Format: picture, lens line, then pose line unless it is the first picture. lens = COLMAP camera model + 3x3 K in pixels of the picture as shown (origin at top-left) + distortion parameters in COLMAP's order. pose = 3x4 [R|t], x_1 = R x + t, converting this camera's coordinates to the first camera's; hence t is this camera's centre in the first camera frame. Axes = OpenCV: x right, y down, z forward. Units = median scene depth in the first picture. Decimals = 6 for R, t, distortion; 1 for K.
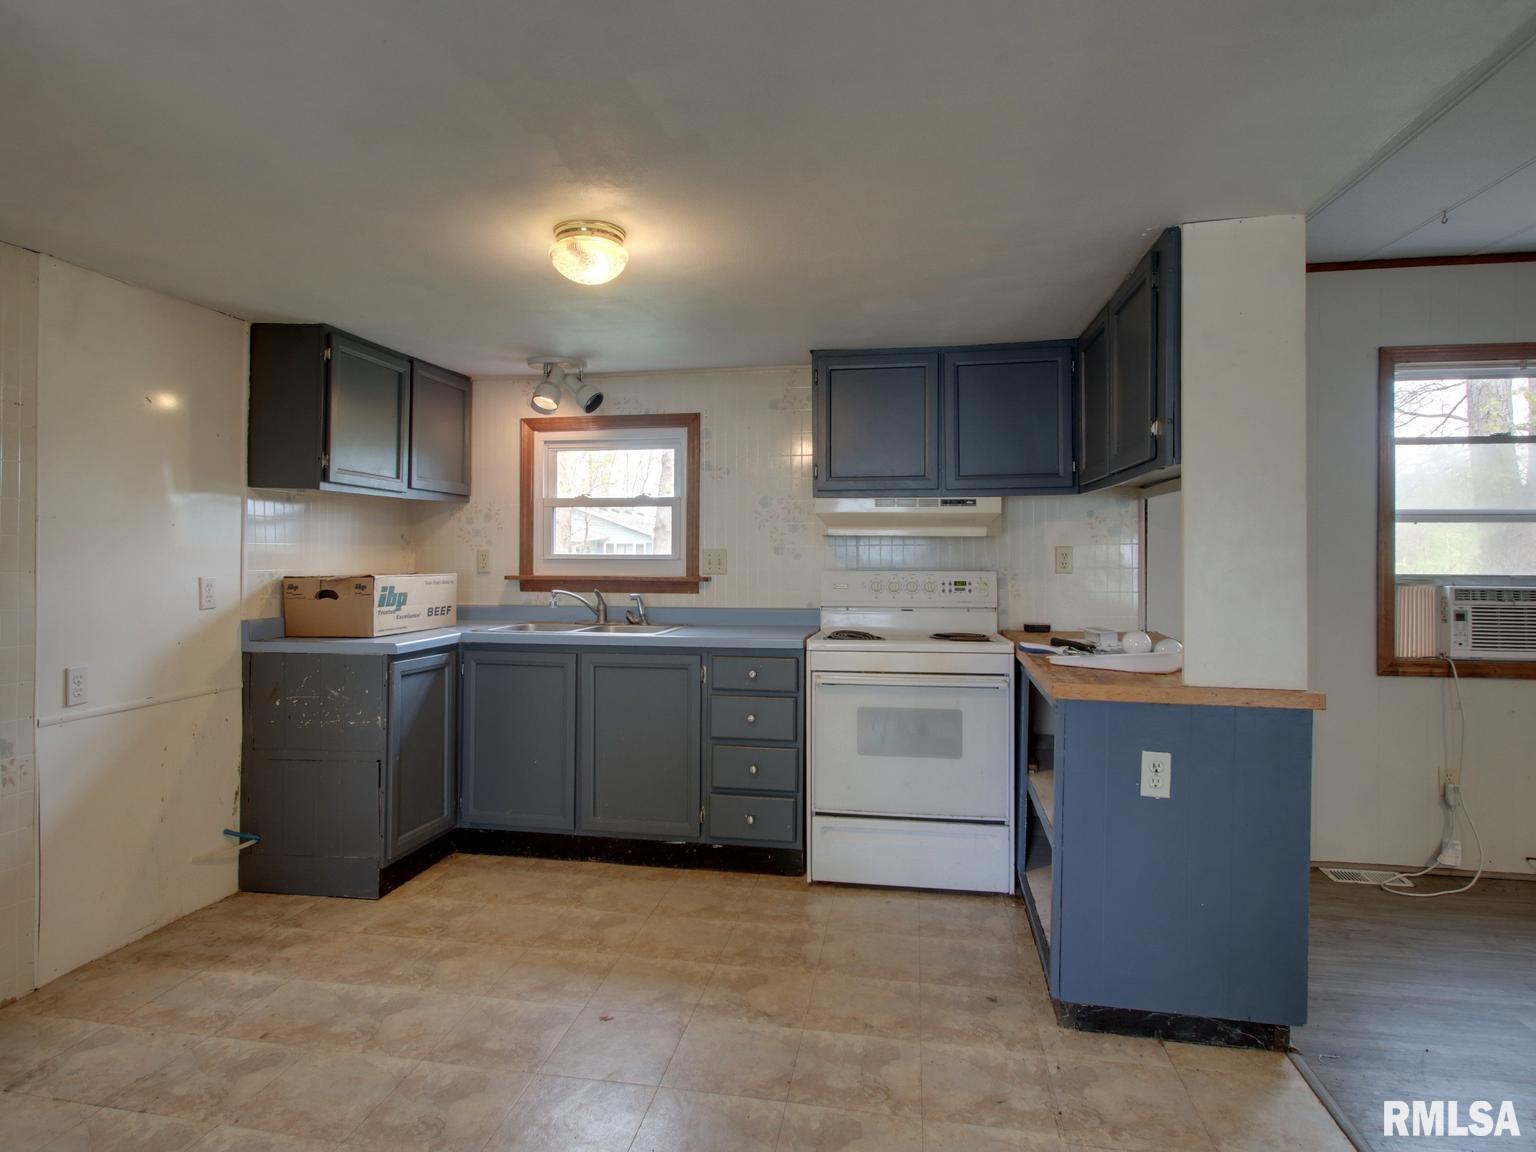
lens RADIAL K [[852.0, 0, 768.0], [0, 852.0, 576.0], [0, 0, 1]] dist [-0.000300, -0.000248]
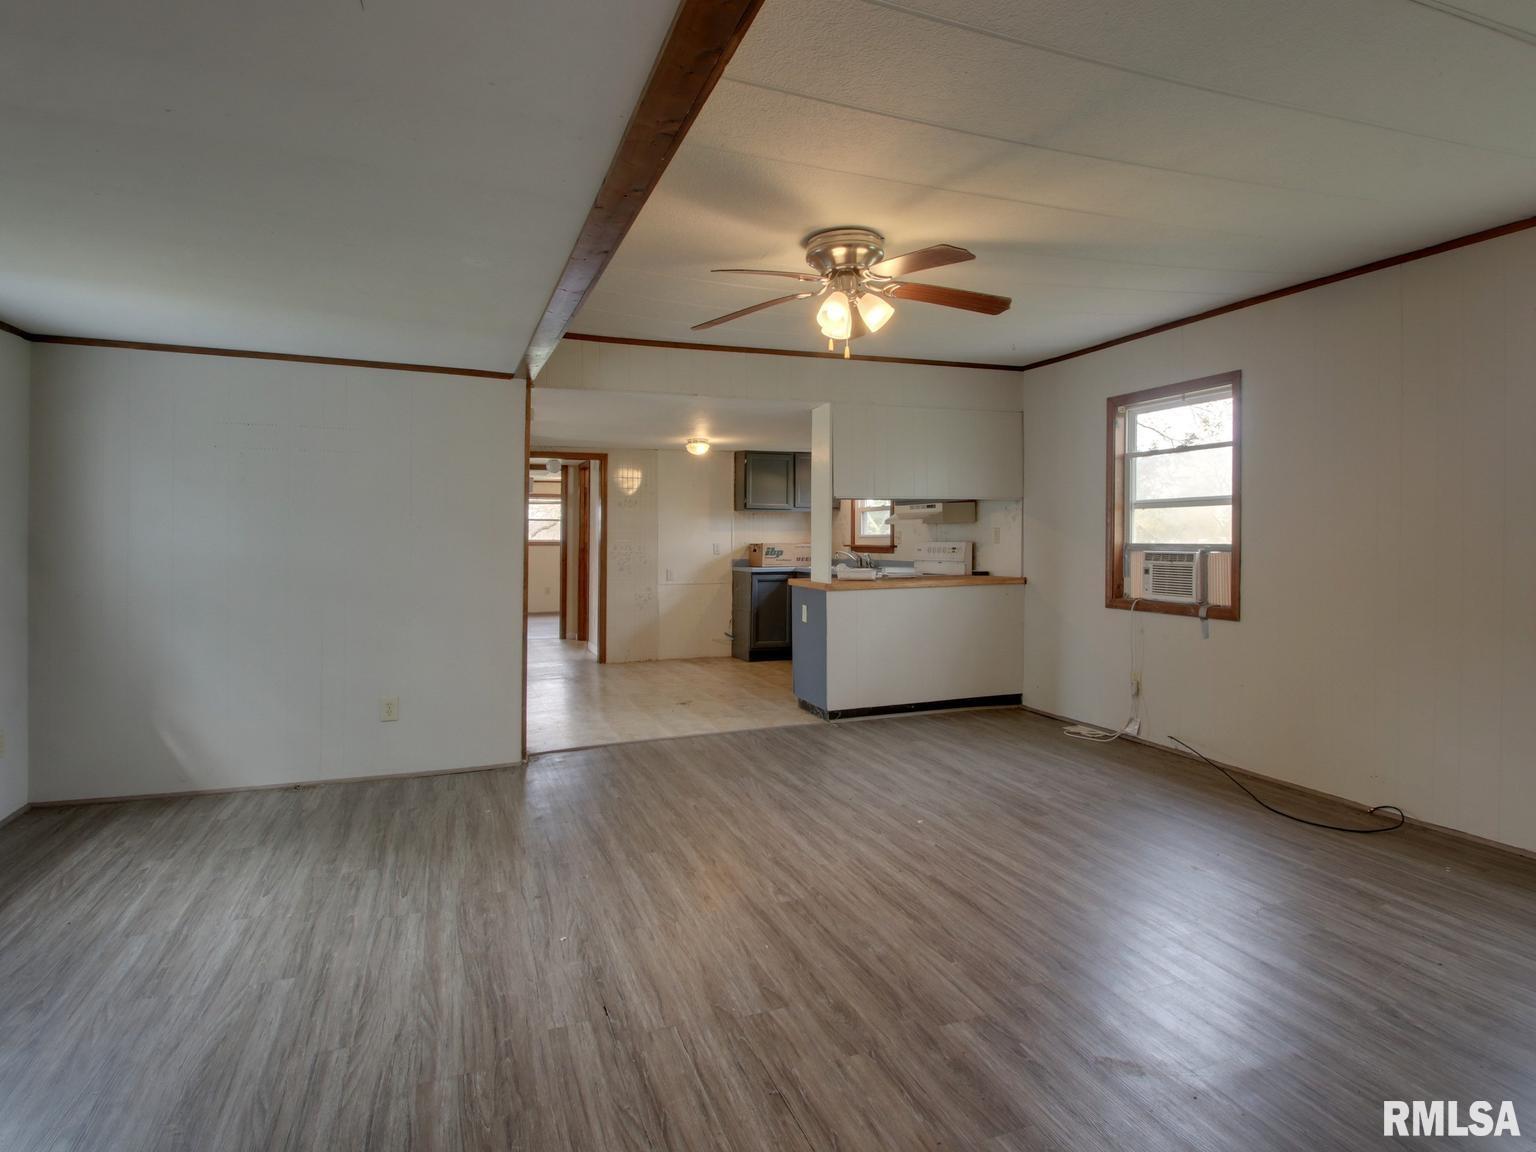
lens RADIAL K [[852.0, 0, 768.0], [0, 852.0, 576.0], [0, 0, 1]] dist [-0.000300, -0.000248]
pose [[0.530385, 0.034026, -0.847074, 1.723034], [-0.015651, 0.999417, 0.030346, 0.020565], [0.847612, -0.002837, 0.530609, -0.356702]]
